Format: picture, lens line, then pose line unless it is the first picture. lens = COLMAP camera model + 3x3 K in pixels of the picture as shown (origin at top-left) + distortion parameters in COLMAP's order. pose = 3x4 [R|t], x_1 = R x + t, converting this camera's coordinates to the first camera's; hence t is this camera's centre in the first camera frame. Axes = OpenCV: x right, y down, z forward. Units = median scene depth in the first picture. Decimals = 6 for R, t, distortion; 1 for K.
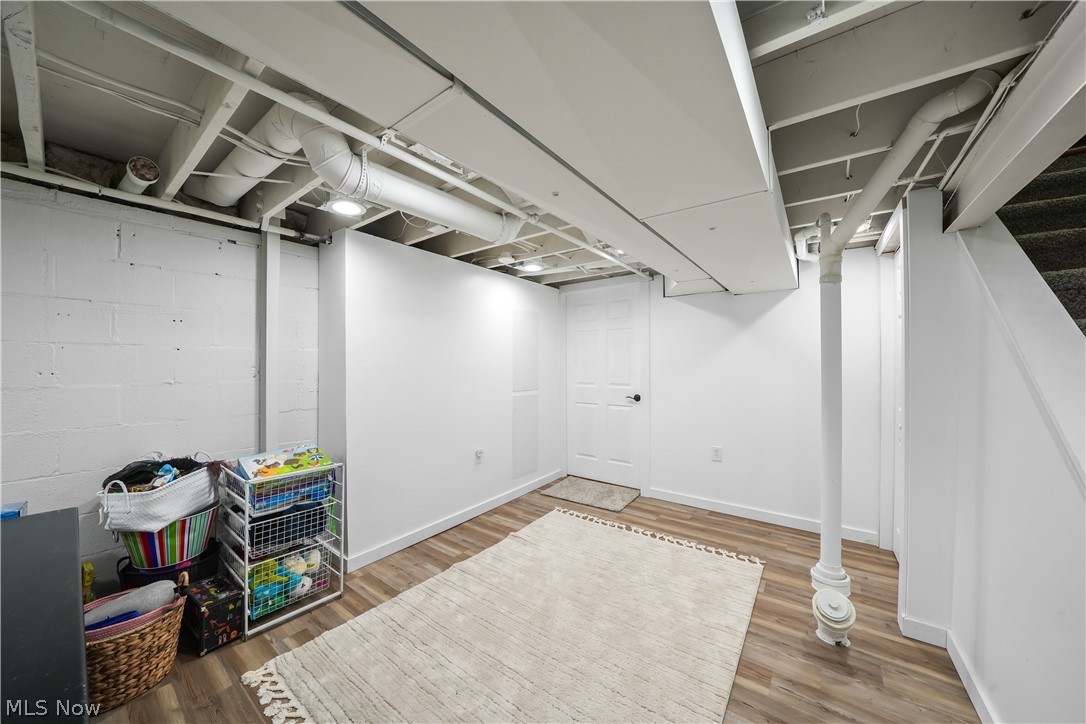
lens RADIAL K [[374.7, 0, 541.8], [0, 374.7, 360.3], [0, 0, 1]] dist [-0.018676, 0.000700]
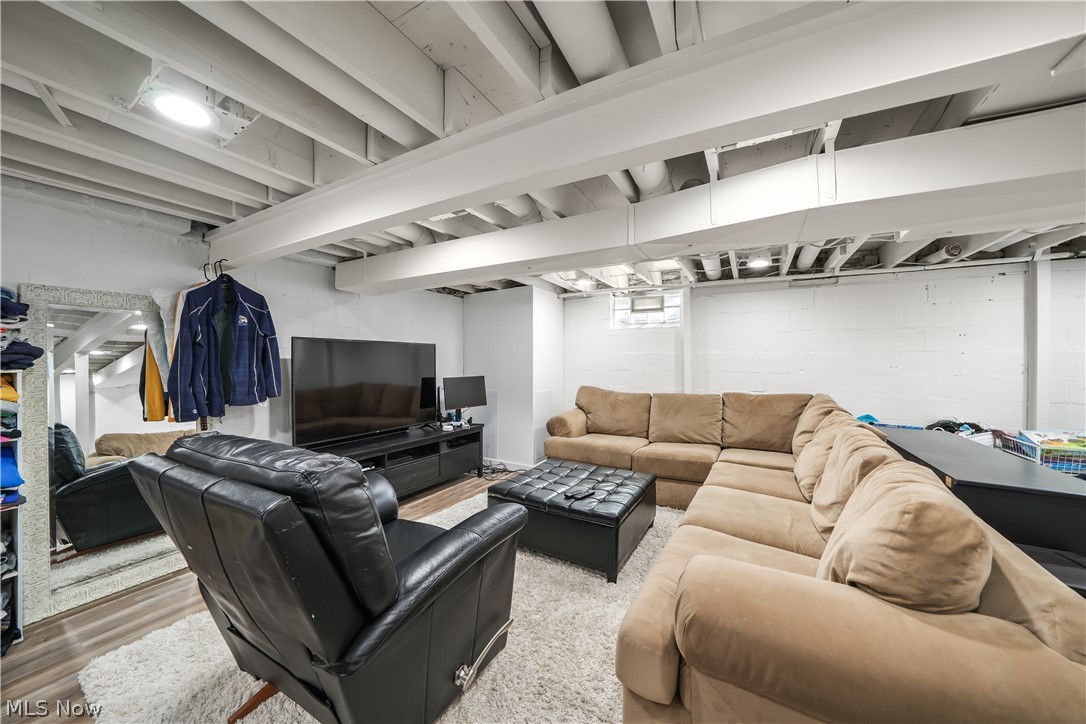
lens RADIAL K [[374.7, 0, 538.6], [0, 374.7, 357.7], [0, 0, 1]] dist [-0.018676, 0.000700]
pose [[0.124806, -0.002555, -0.992178, 0.321578], [0.006258, 0.999979, -0.001788, -0.020749], [0.992161, -0.005986, 0.124820, -0.983894]]
